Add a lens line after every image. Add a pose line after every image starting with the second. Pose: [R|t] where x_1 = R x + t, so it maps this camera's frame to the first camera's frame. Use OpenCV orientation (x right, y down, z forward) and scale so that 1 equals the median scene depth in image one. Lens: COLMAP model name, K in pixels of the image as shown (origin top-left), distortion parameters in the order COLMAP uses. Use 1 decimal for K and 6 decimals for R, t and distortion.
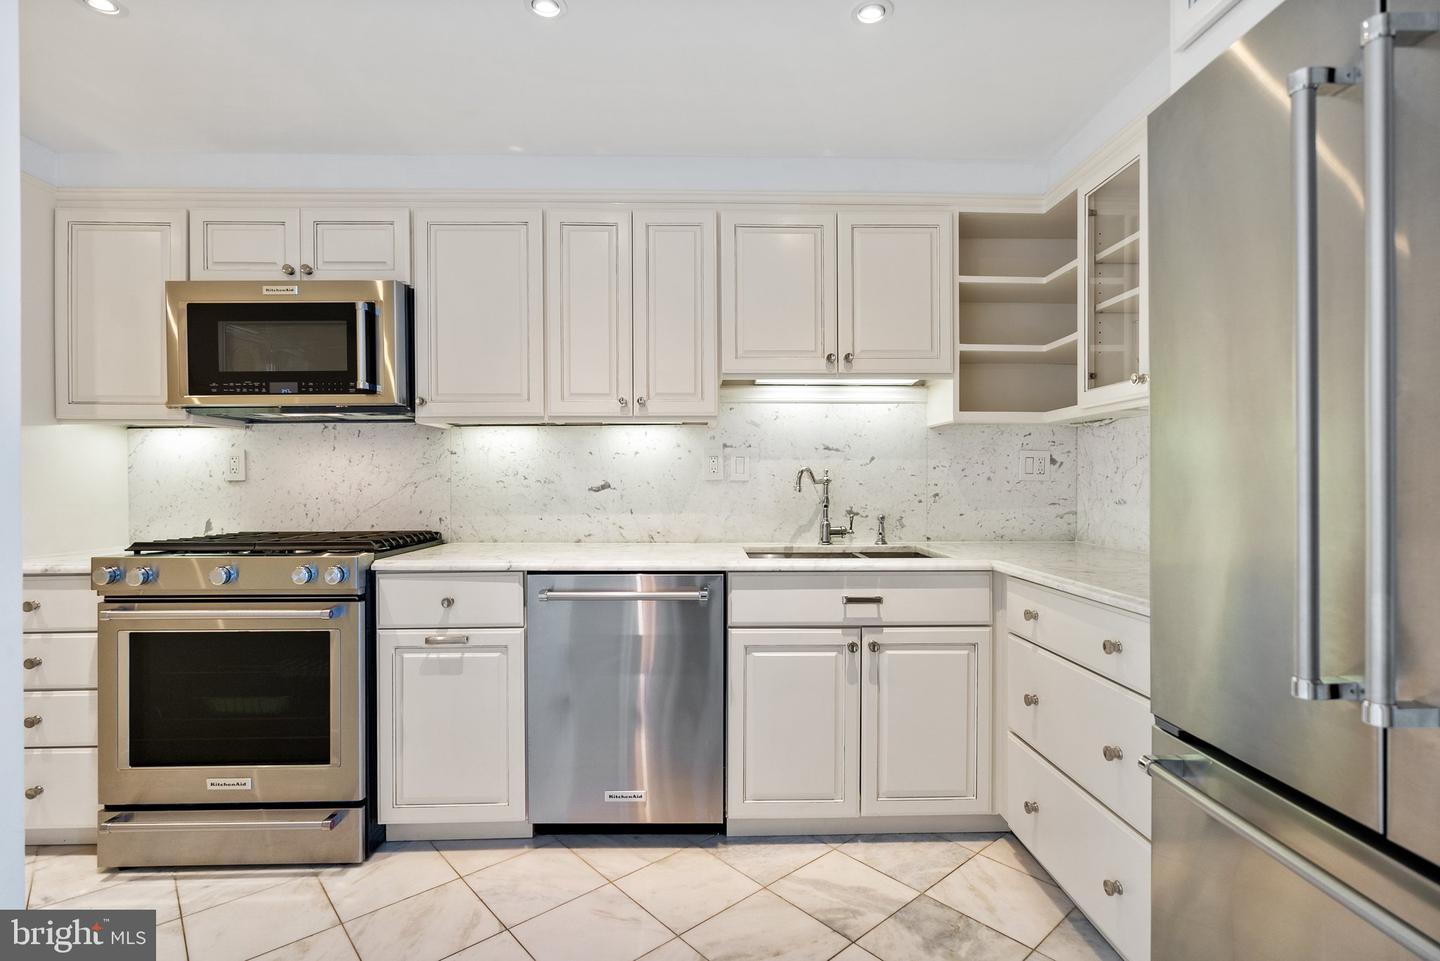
lens RADIAL K [[739.9, 0, 720.6], [0, 739.9, 472.9], [0, 0, 1]] dist [0.000432, -0.000001]
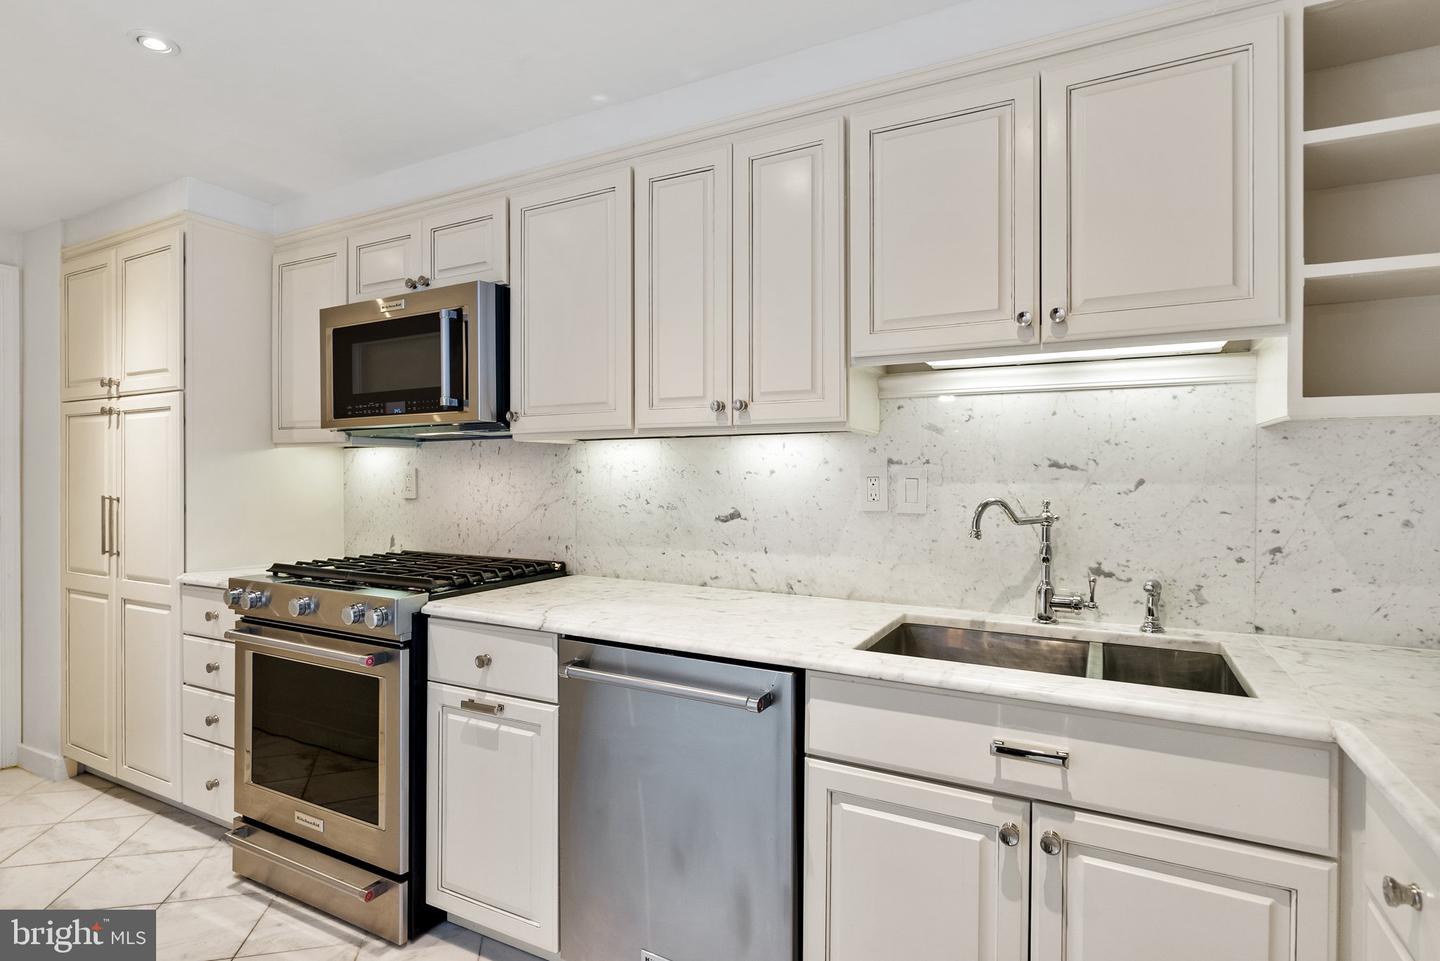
lens RADIAL K [[739.9, 0, 709.8], [0, 739.9, 470.7], [0, 0, 1]] dist [0.000432, -0.000001]
pose [[0.864235, 0.002332, -0.503083, 0.236379], [0.002628, 0.999955, 0.009150, -0.040141], [0.503082, -0.009230, 0.864190, 0.366076]]
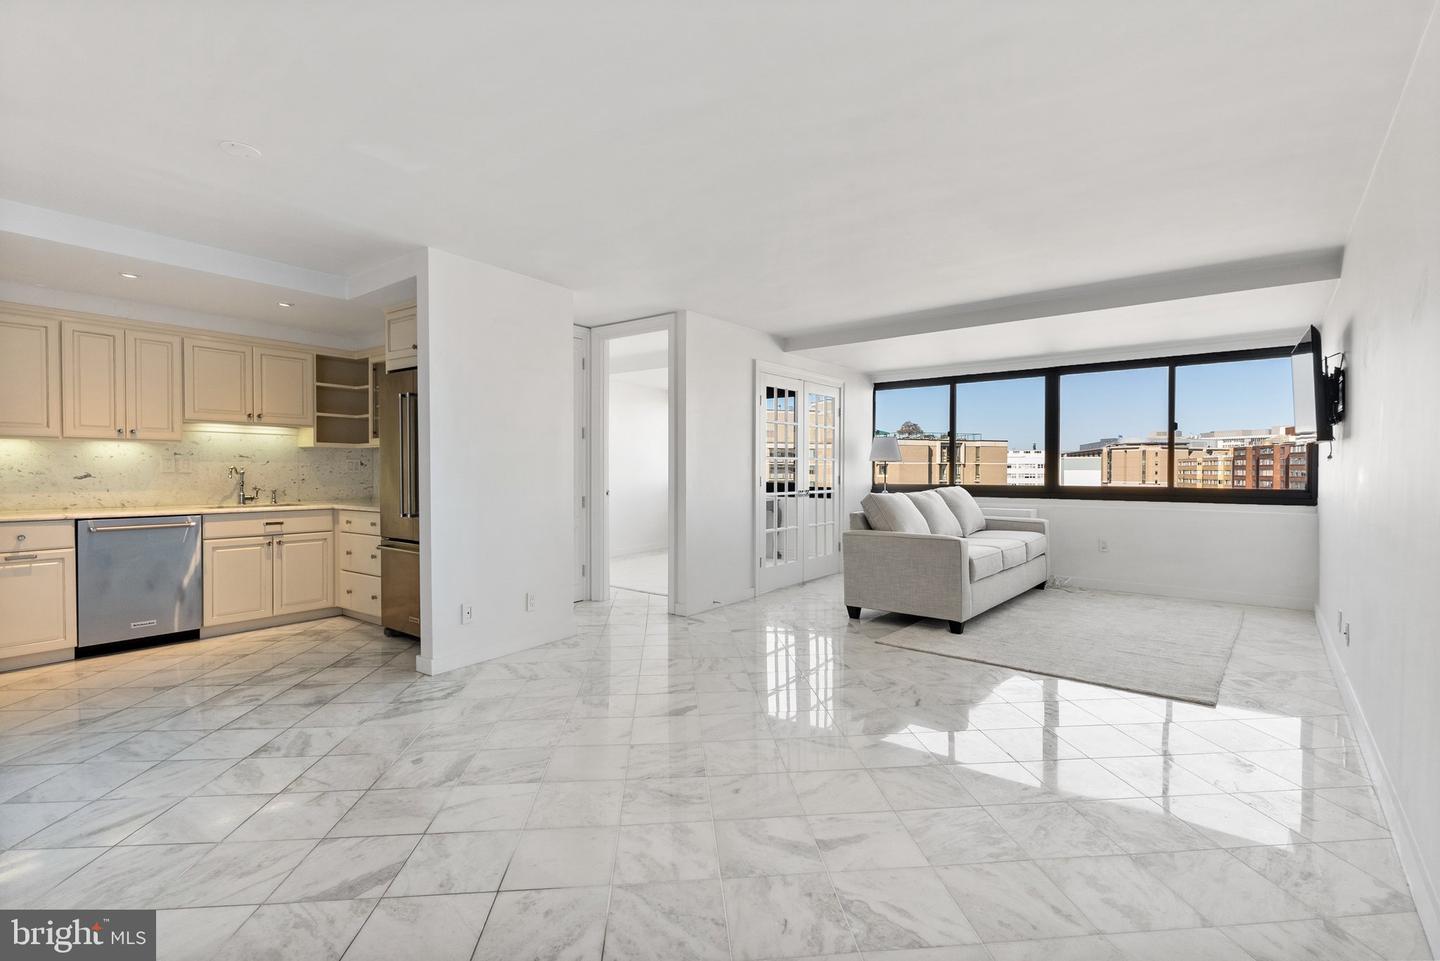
lens RADIAL K [[645.4, 0, 723.8], [0, 645.4, 481.3], [0, 0, 1]] dist [-0.007374, 0.001398]
pose [[0.609876, -0.010755, 0.792424, -0.503288], [-0.013550, 0.999620, 0.023995, -0.028899], [-0.792381, -0.025371, 0.609498, -1.252700]]
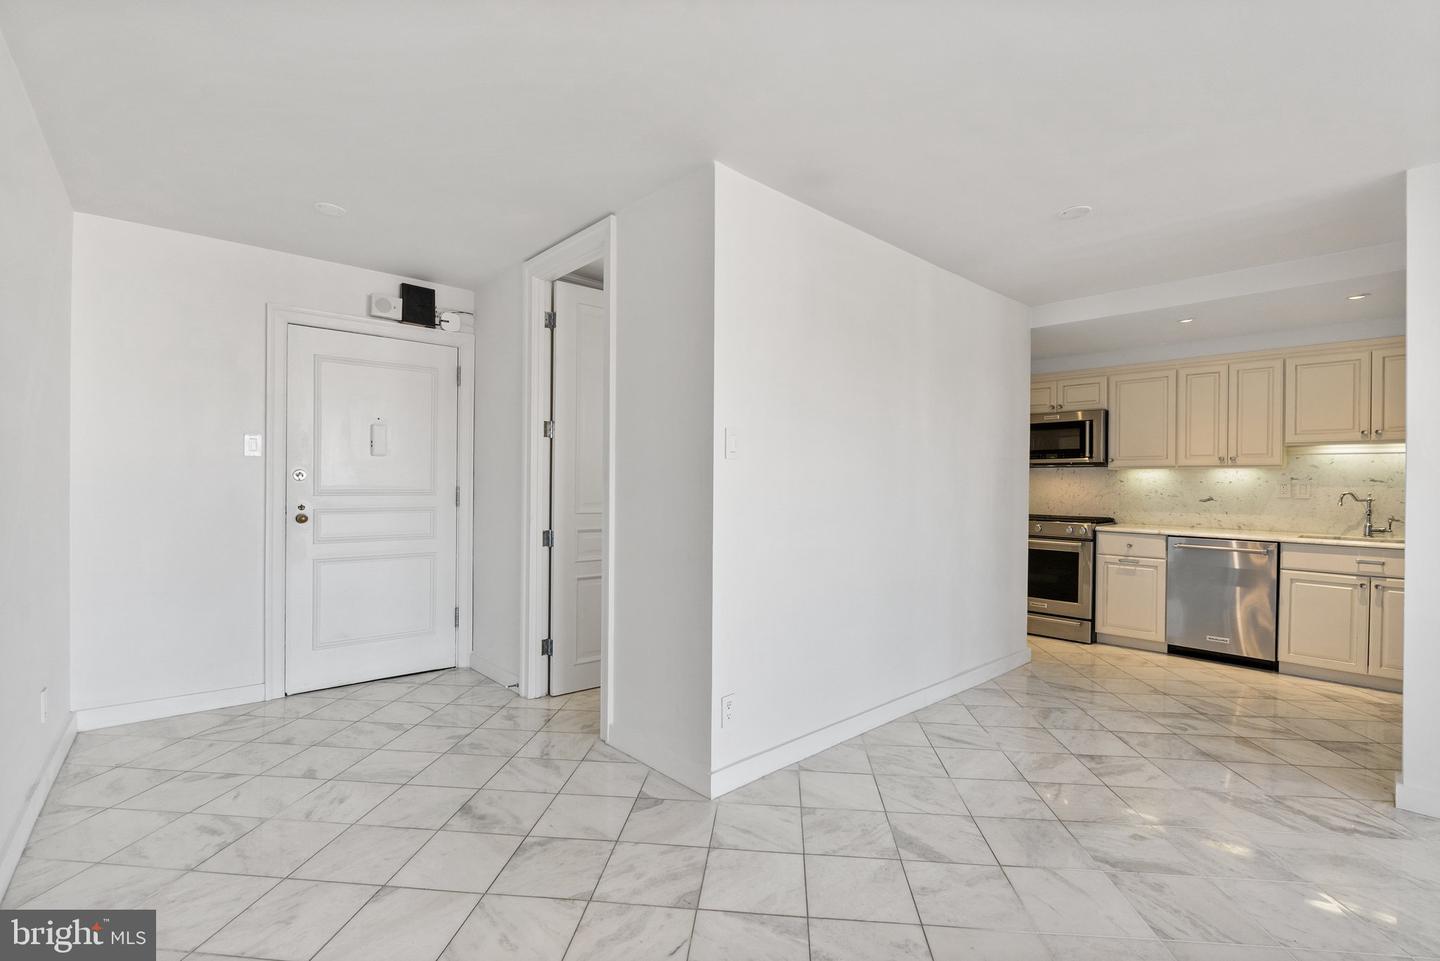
lens RADIAL K [[645.4, 0, 718.2], [0, 645.4, 481.9], [0, 0, 1]] dist [-0.007374, 0.001398]
pose [[0.674957, 0.011740, -0.737764, 0.248227], [-0.005782, 0.999927, 0.010623, -0.043465], [0.737835, -0.002904, 0.674975, -1.266565]]
